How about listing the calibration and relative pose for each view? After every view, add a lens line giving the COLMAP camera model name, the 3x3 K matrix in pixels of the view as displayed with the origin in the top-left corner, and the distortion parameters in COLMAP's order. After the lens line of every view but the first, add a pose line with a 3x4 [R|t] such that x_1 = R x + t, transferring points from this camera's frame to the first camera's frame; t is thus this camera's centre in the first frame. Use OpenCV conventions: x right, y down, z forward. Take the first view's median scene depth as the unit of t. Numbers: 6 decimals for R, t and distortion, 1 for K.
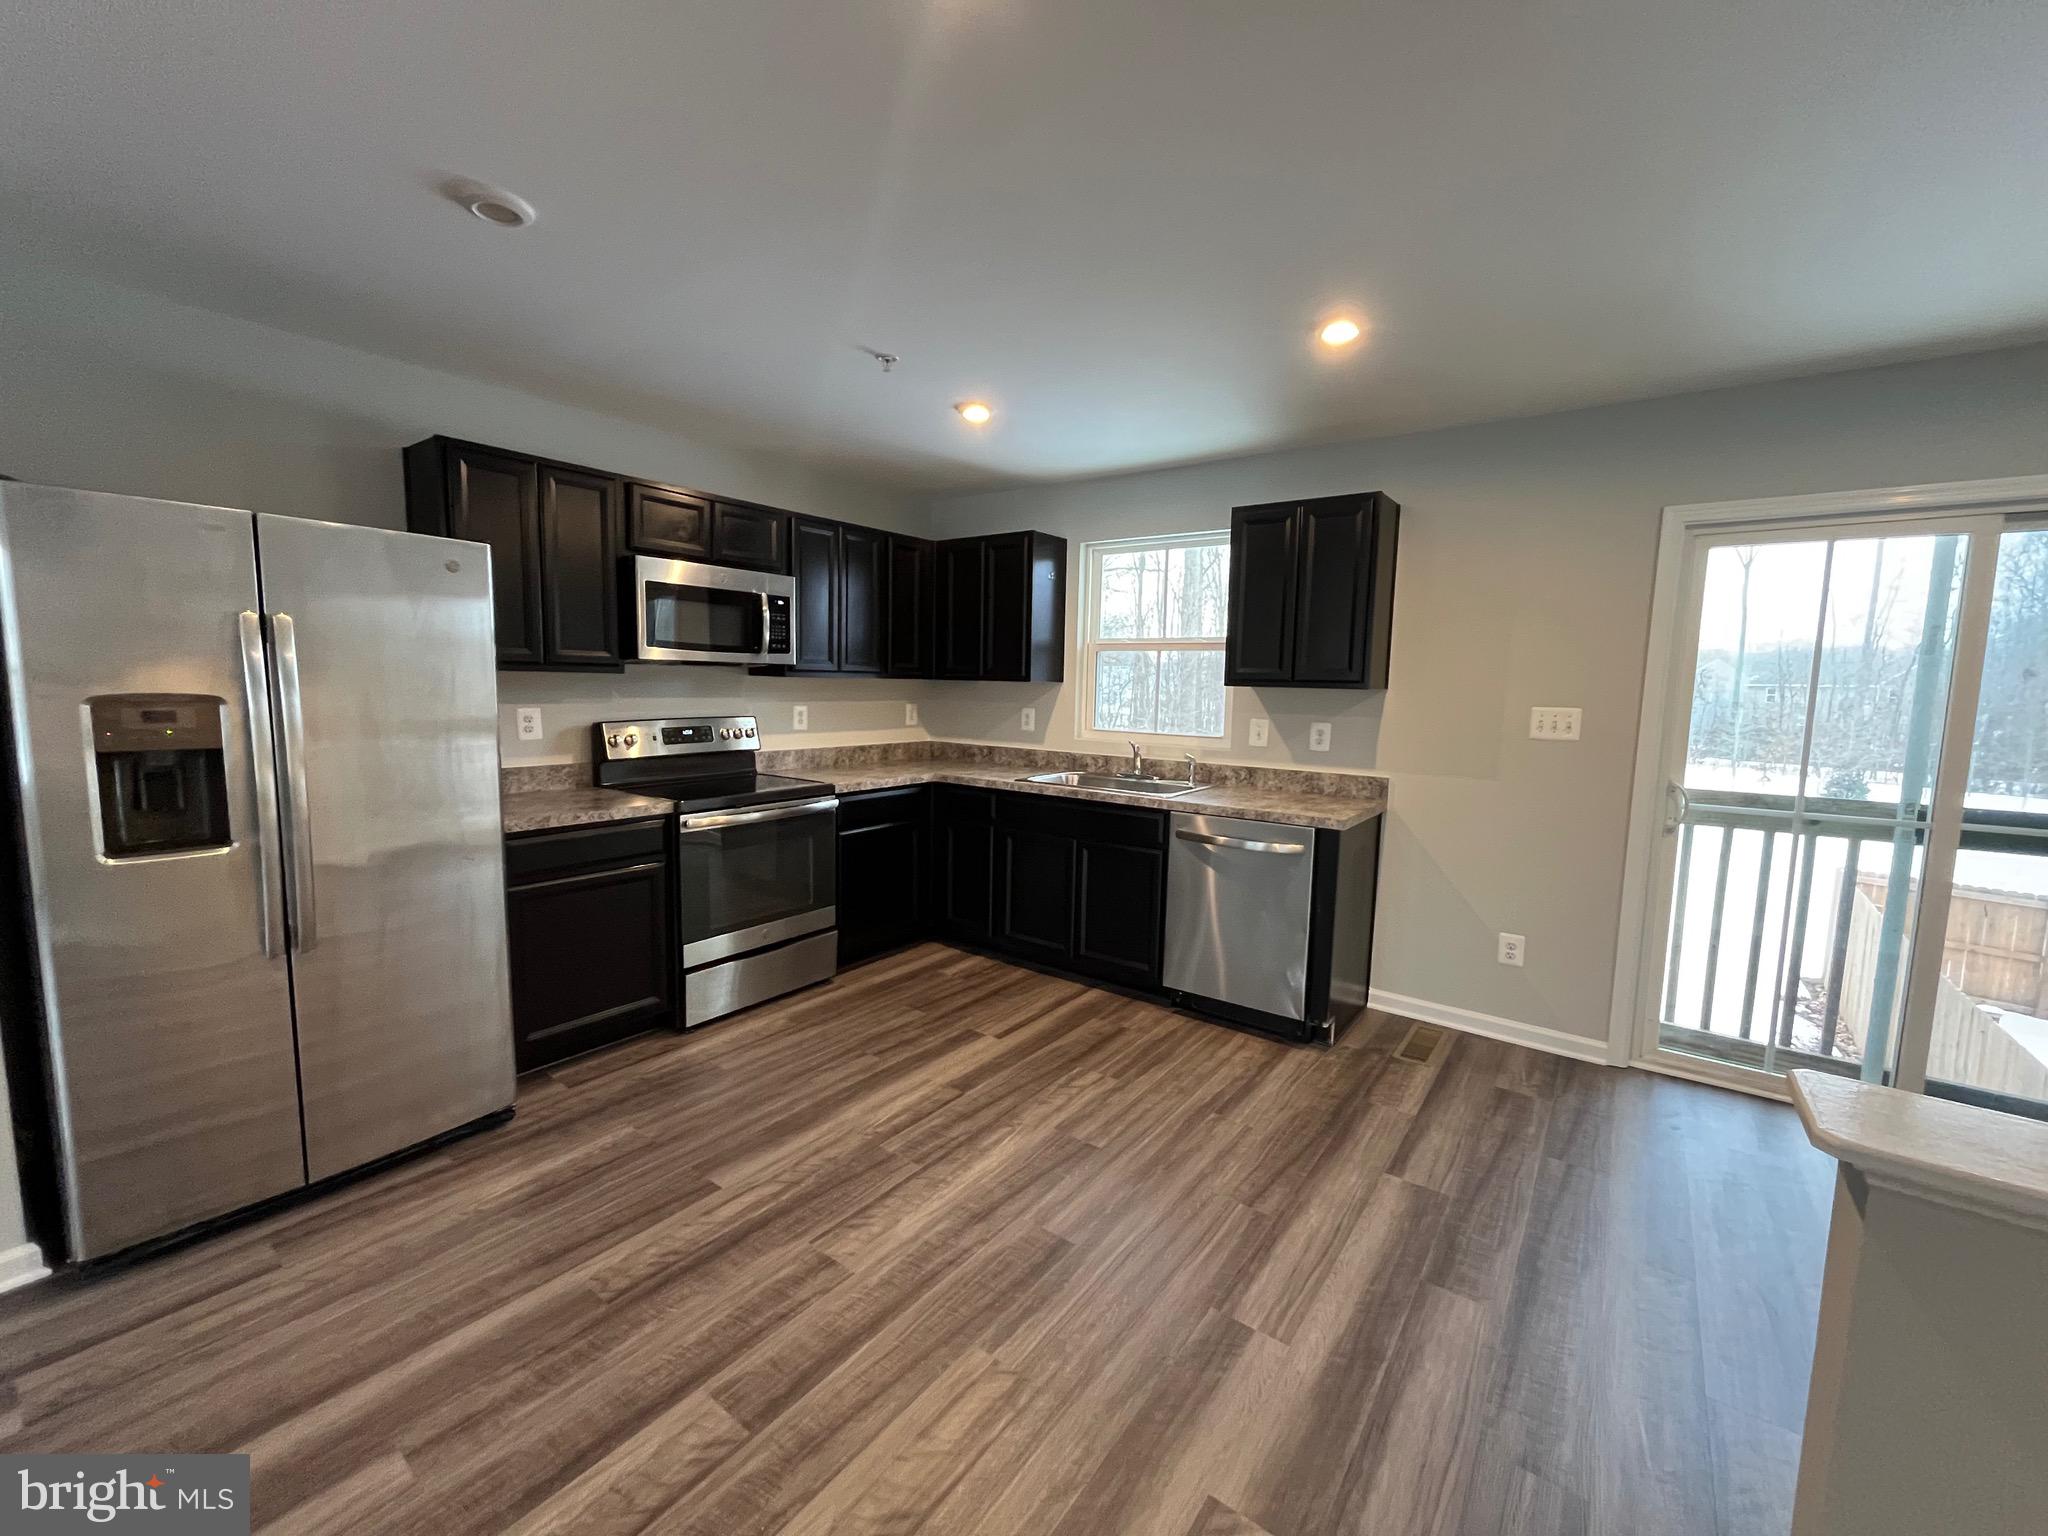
lens RADIAL K [[827.0, 0, 1026.2], [0, 827.0, 769.0], [0, 0, 1]] dist [-0.003749, 0.000384]
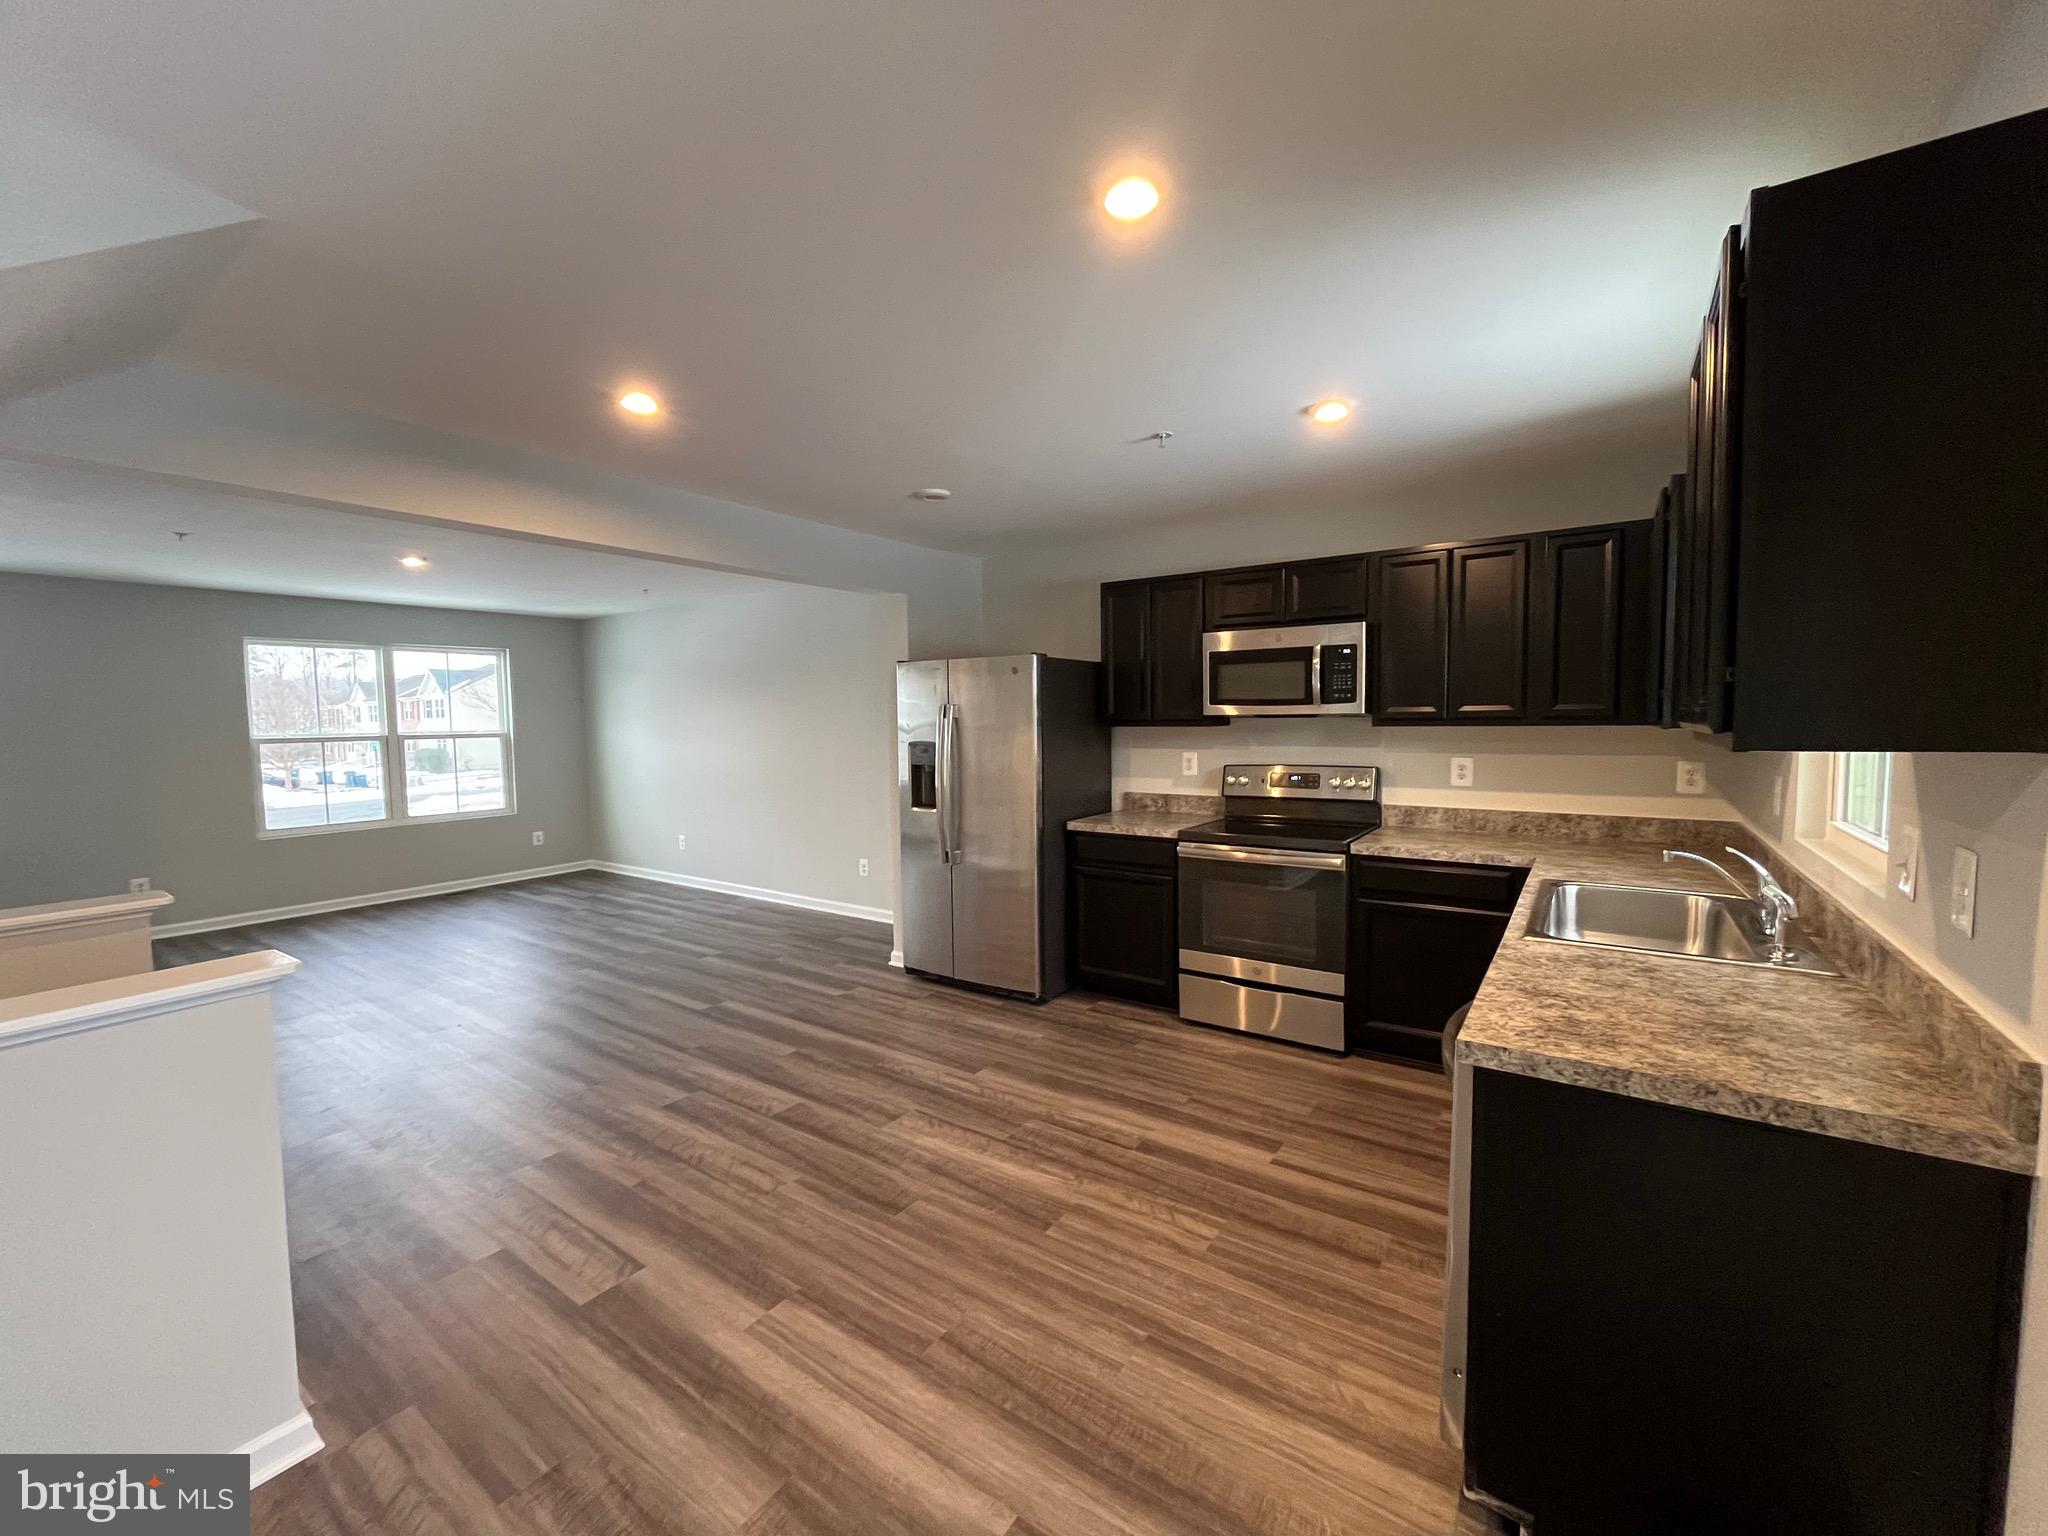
lens RADIAL K [[827.0, 0, 1026.5], [0, 827.0, 770.4], [0, 0, 1]] dist [-0.003749, 0.000384]
pose [[0.030040, 0.043435, -0.998605, 0.755993], [-0.093598, 0.994788, 0.040453, -0.073558], [0.995157, 0.092252, 0.033949, 0.680728]]
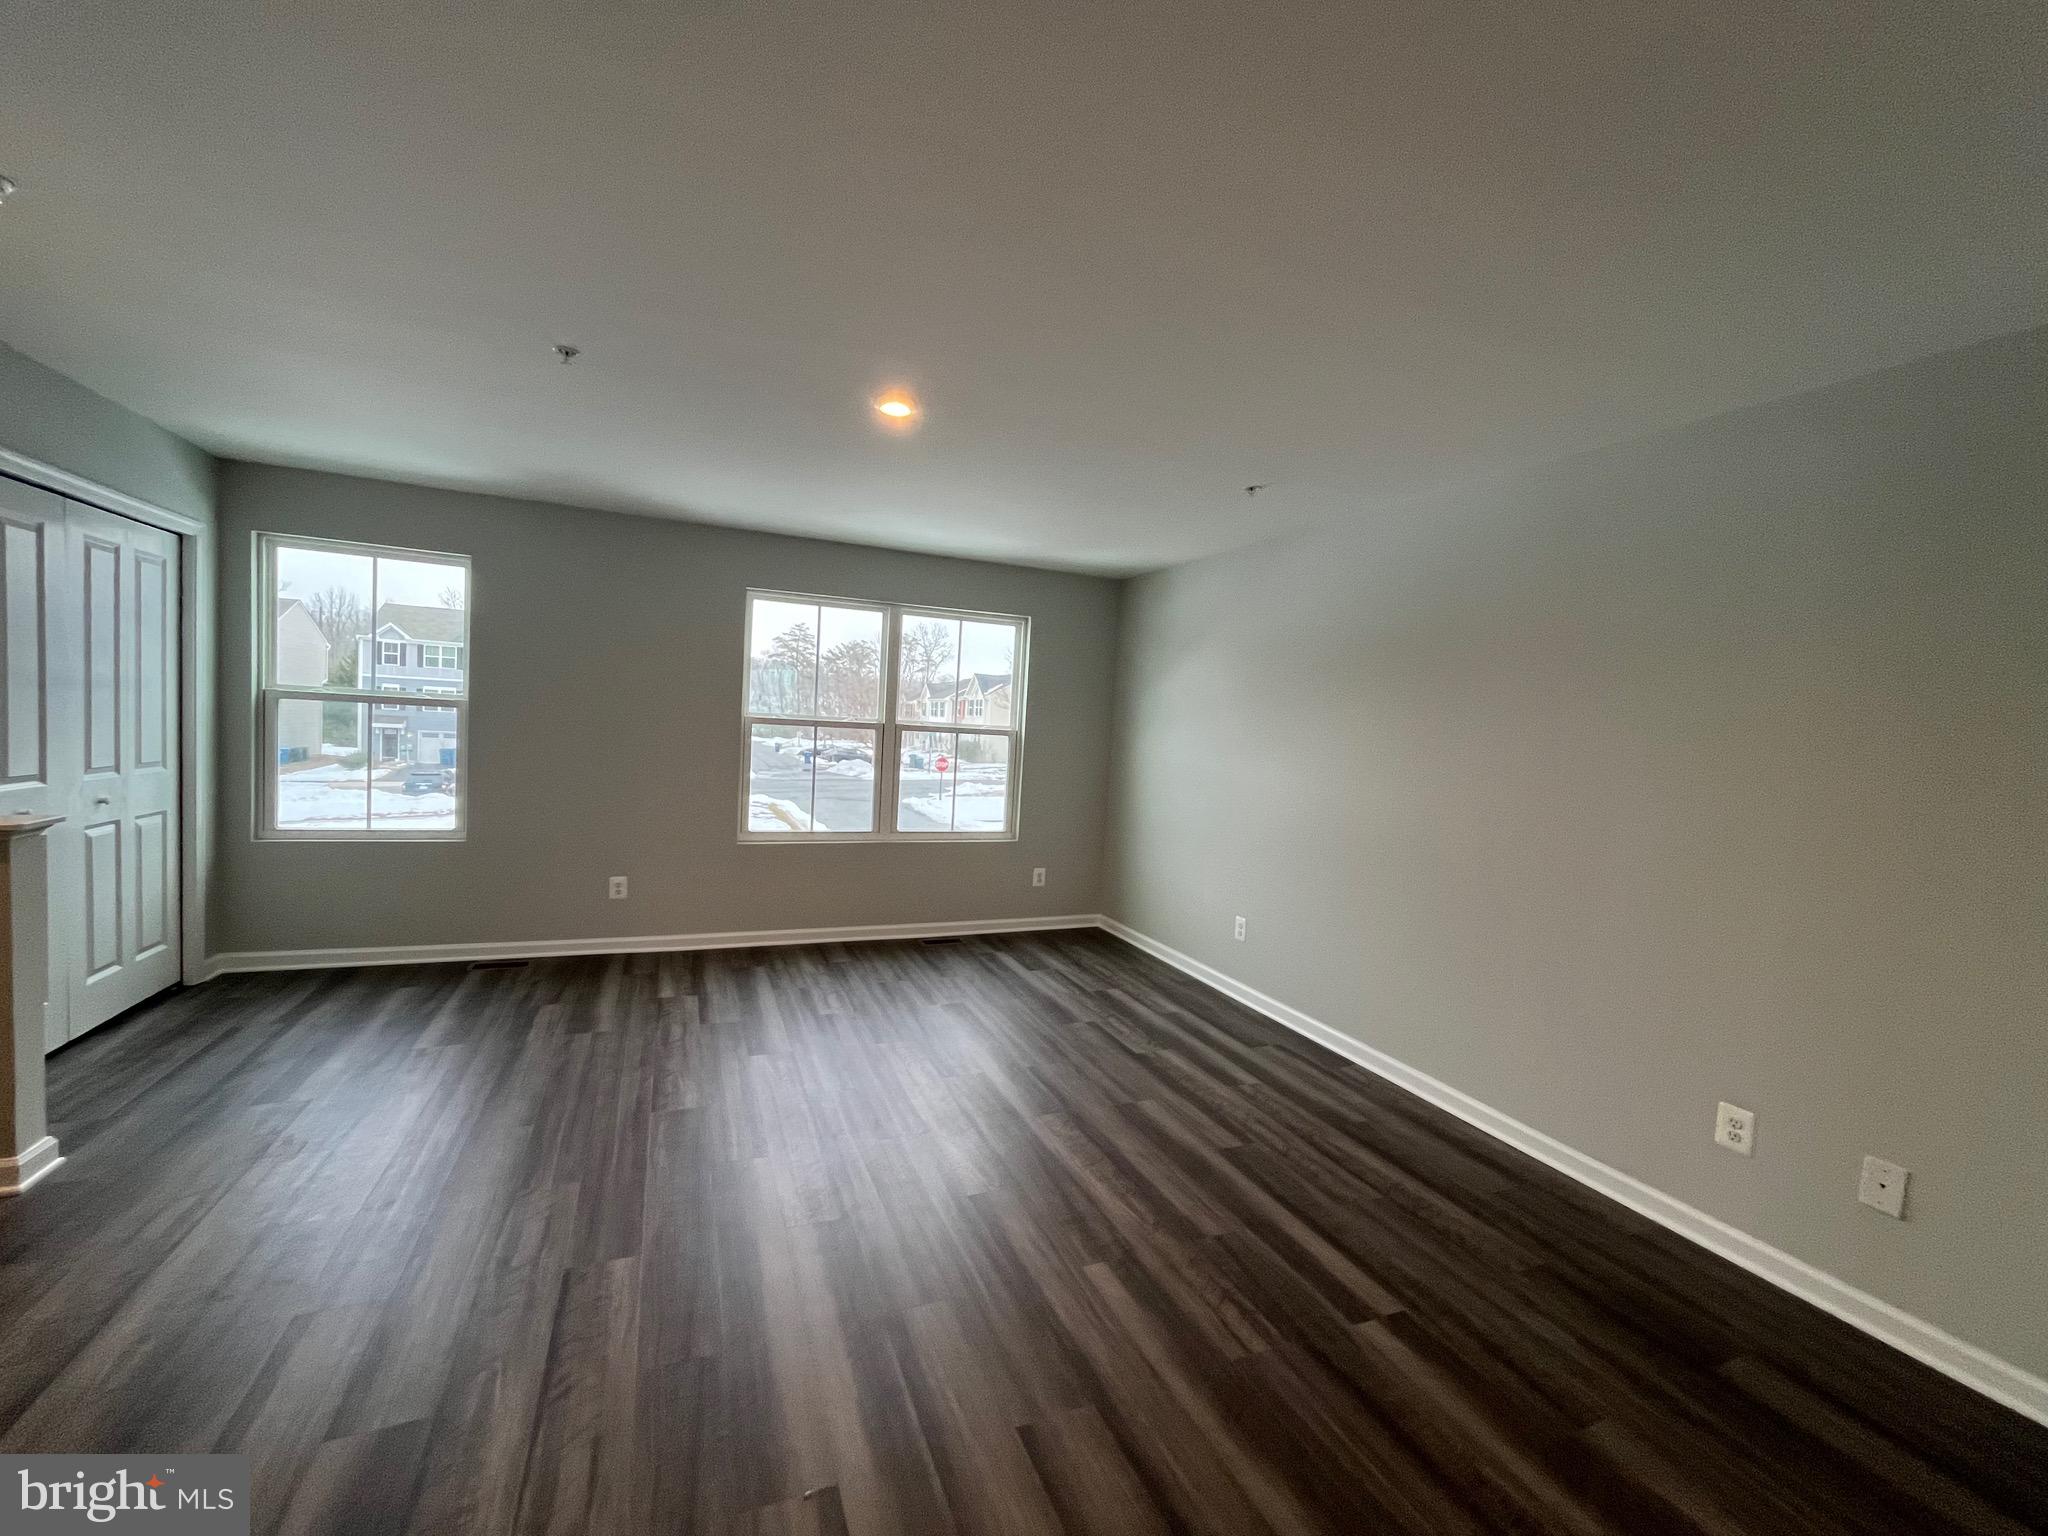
lens RADIAL K [[827.0, 0, 1025.3], [0, 827.0, 774.4], [0, 0, 1]] dist [-0.003749, 0.000384]
pose [[-0.505640, 0.003576, -0.862737, -0.130748], [-0.157723, 0.982756, 0.096514, -0.027592], [0.848205, 0.184875, -0.496356, 0.182274]]
